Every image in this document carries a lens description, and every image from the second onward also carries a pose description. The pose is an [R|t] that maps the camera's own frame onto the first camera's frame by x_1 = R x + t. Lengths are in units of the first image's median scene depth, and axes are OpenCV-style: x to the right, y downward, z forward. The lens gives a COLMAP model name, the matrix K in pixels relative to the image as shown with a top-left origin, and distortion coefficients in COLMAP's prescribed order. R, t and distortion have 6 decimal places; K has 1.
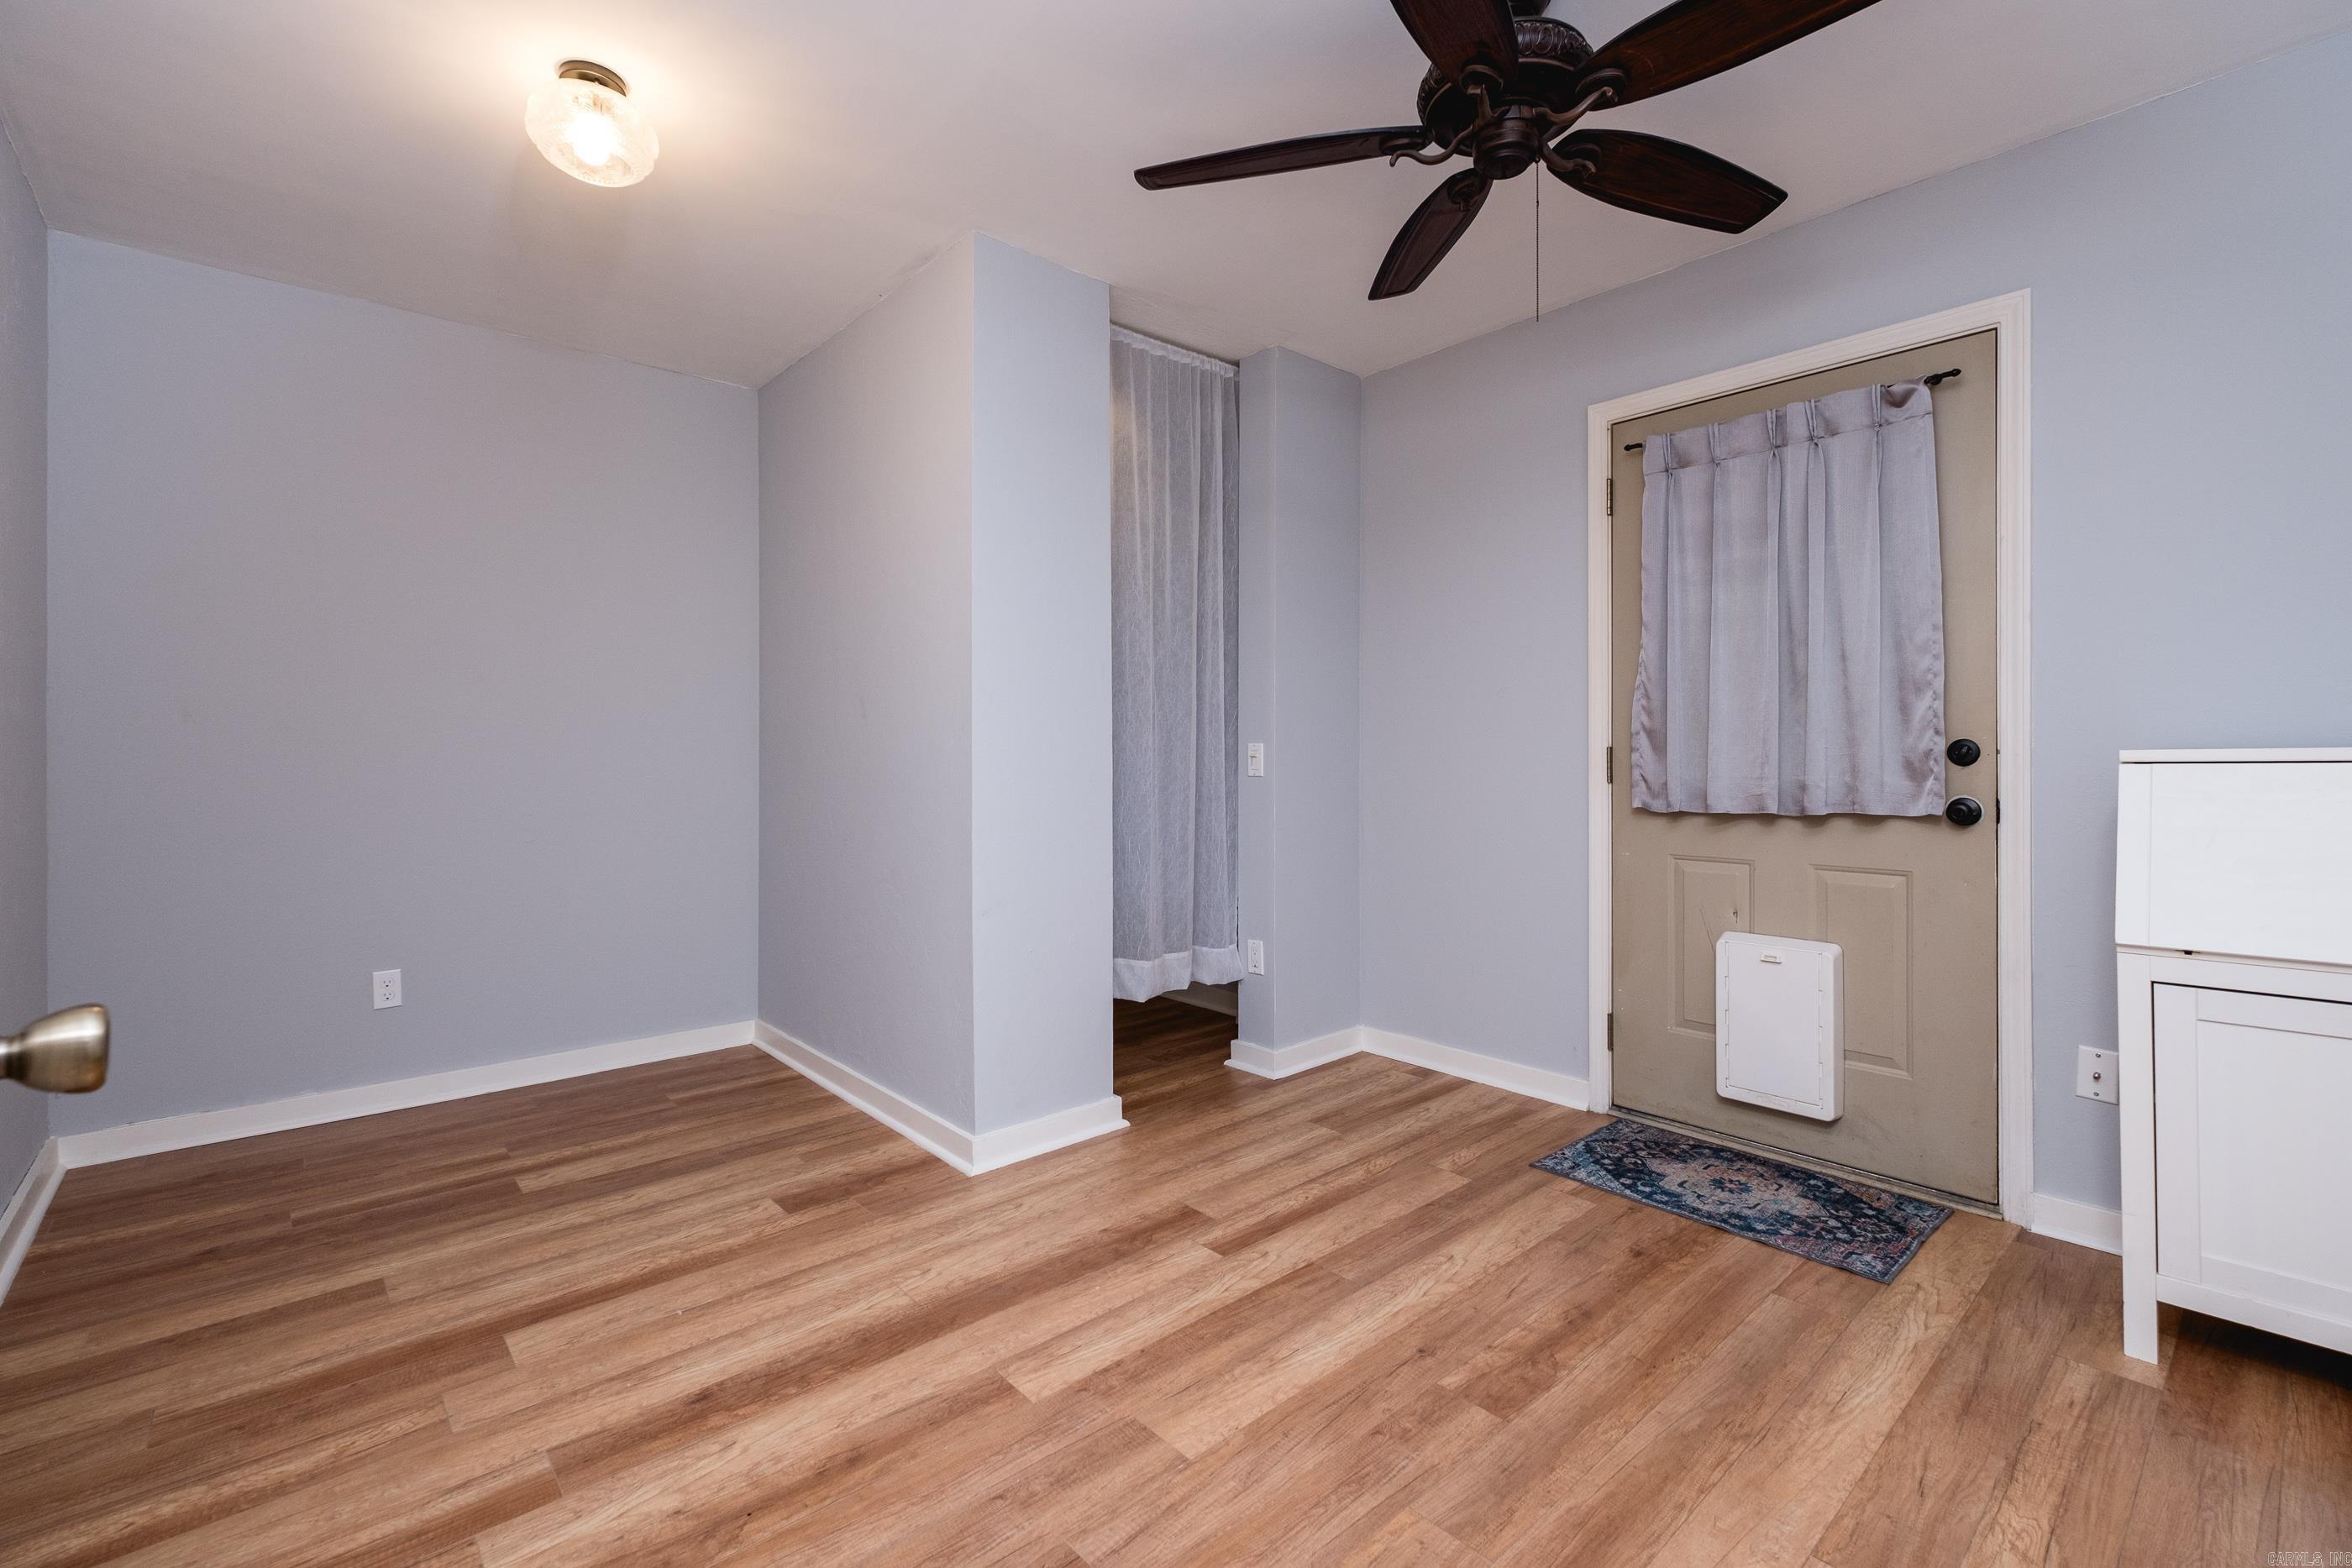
lens RADIAL K [[1019.5, 0, 1178.3], [0, 1019.5, 771.4], [0, 0, 1]] dist [0.010123, -0.006263]
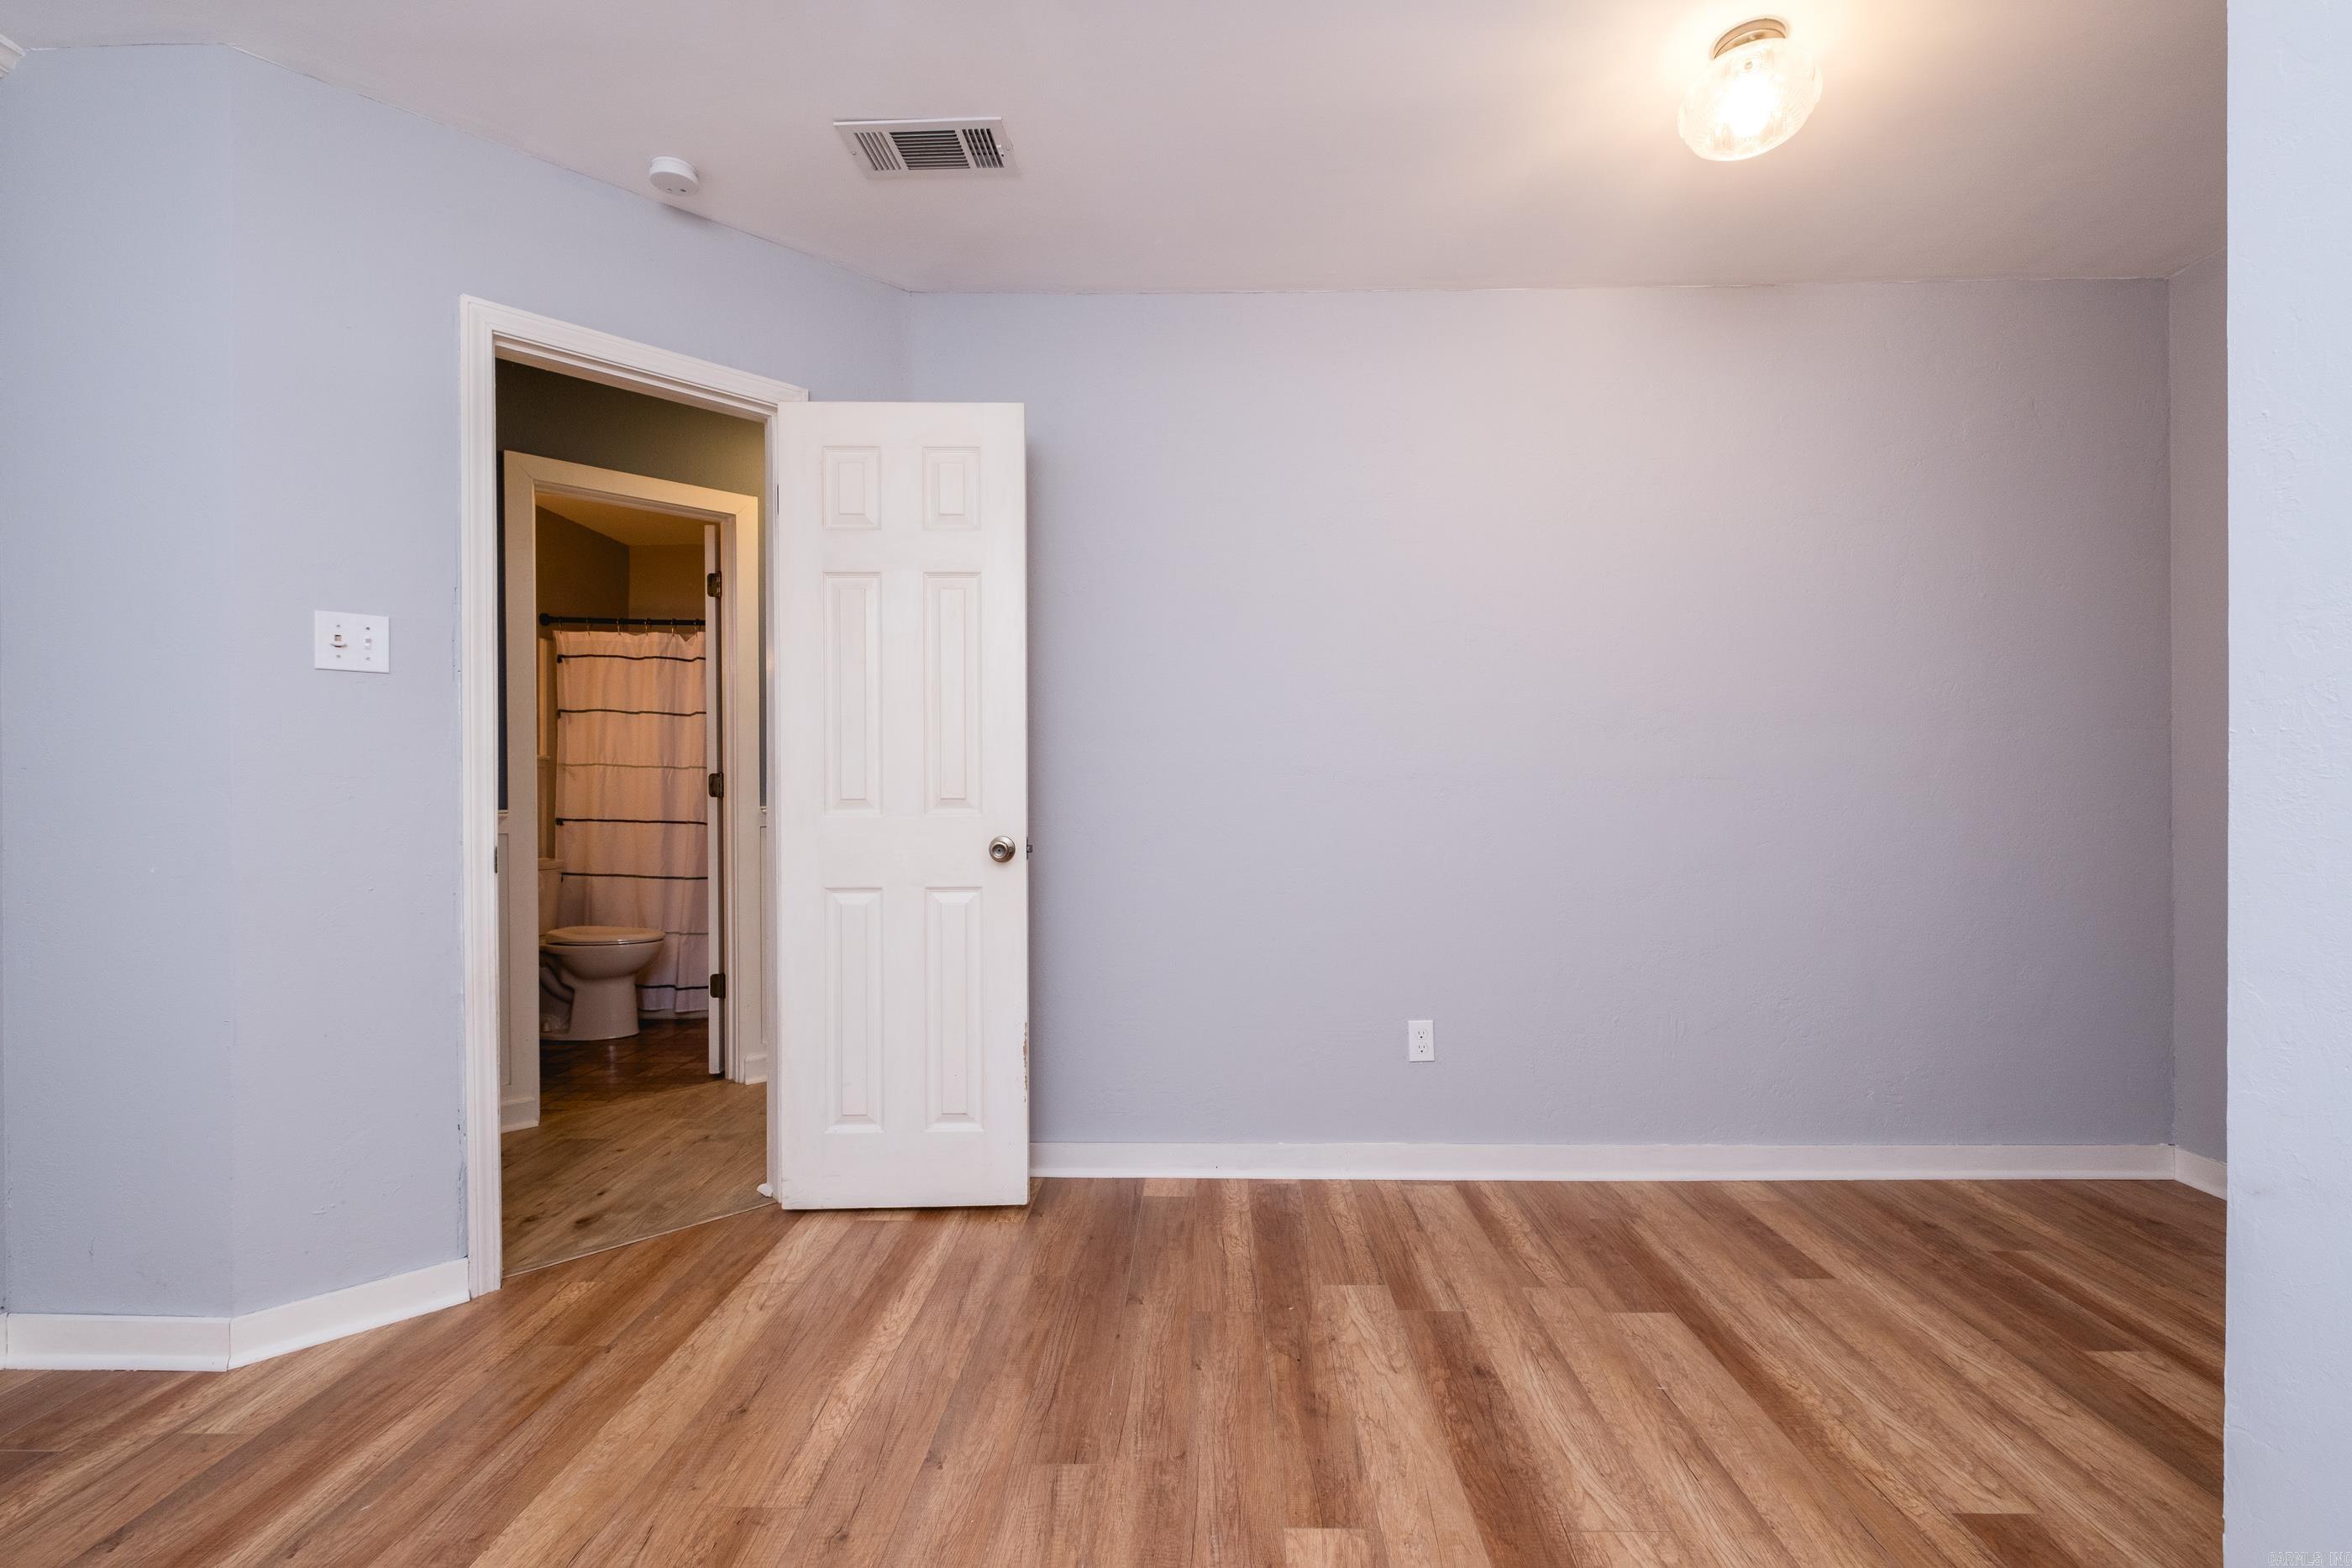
lens RADIAL K [[1033.2, 0, 1196.9], [0, 1033.2, 744.2], [0, 0, 1]] dist [0.009463, -0.006306]
pose [[-0.672339, -0.031164, -0.739587, 0.407943], [-0.007406, 0.999347, -0.035377, -0.006530], [0.740206, -0.018308, -0.672130, 1.100540]]
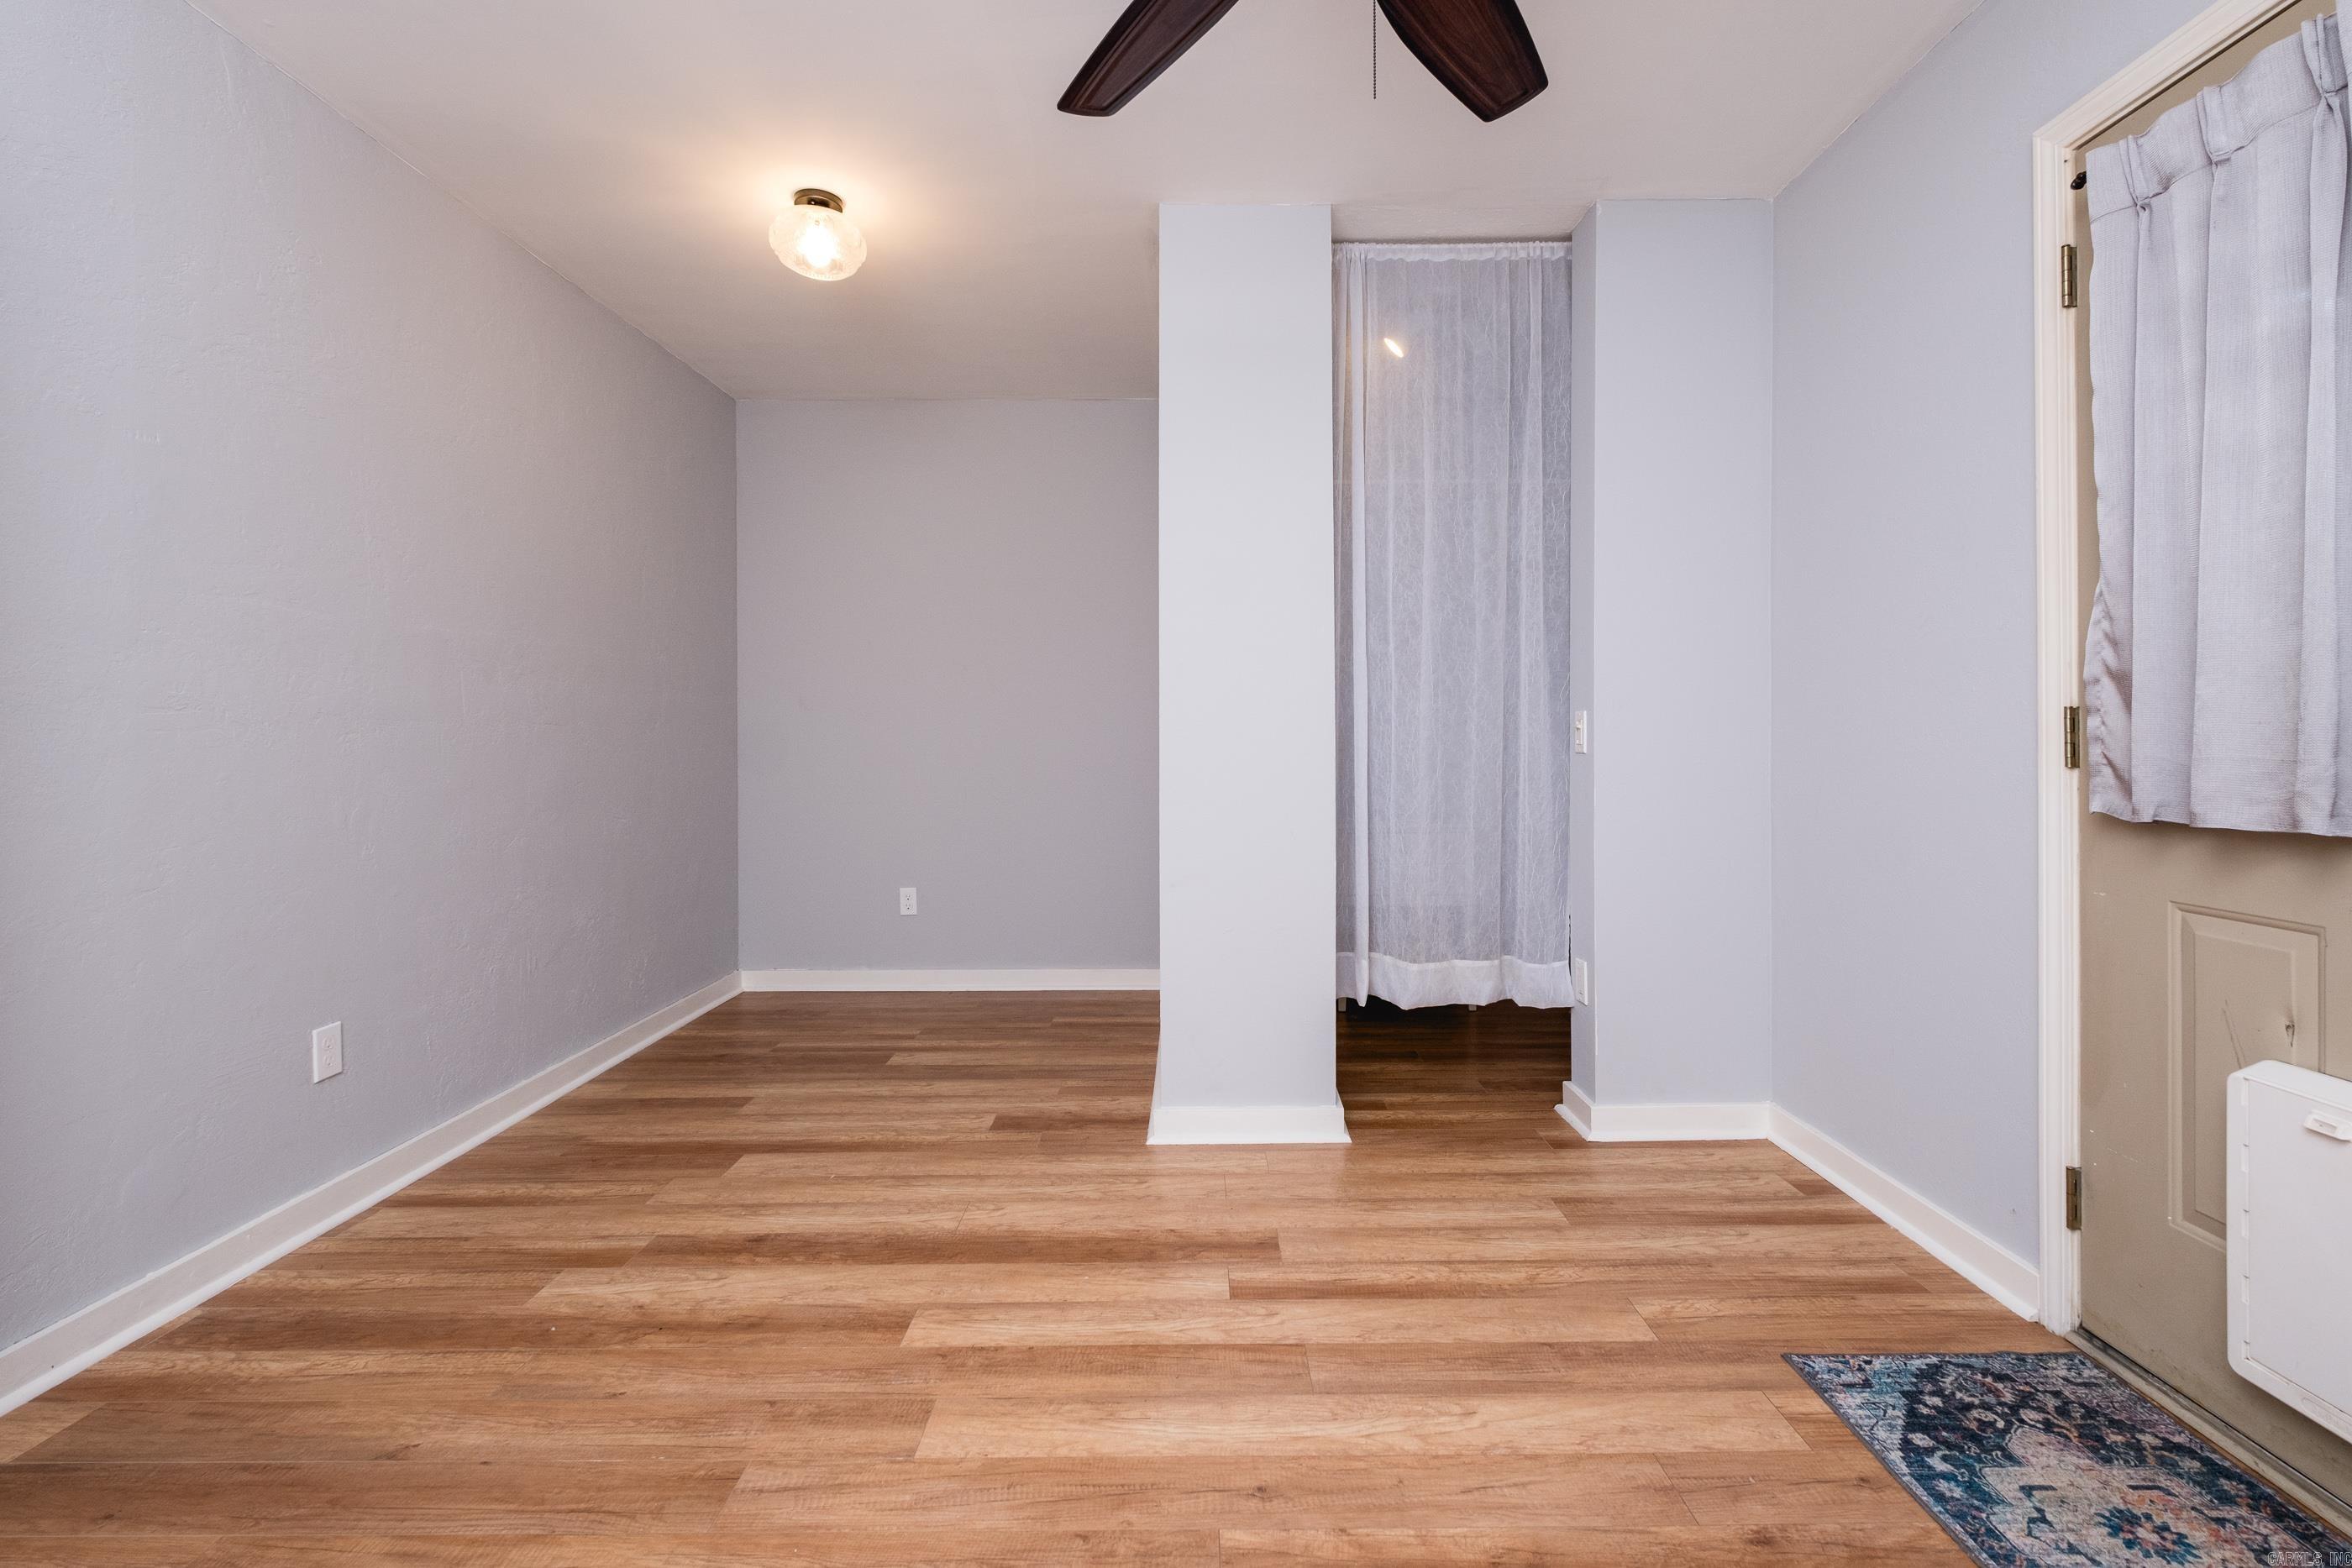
lens RADIAL K [[1033.2, 0, 1196.9], [0, 1033.2, 744.2], [0, 0, 1]] dist [0.009463, -0.006306]
pose [[0.750704, 0.006308, -0.660608, 0.552294], [-0.009831, 0.999950, -0.001624, 0.004180], [0.660565, 0.007714, 0.750729, 0.289894]]
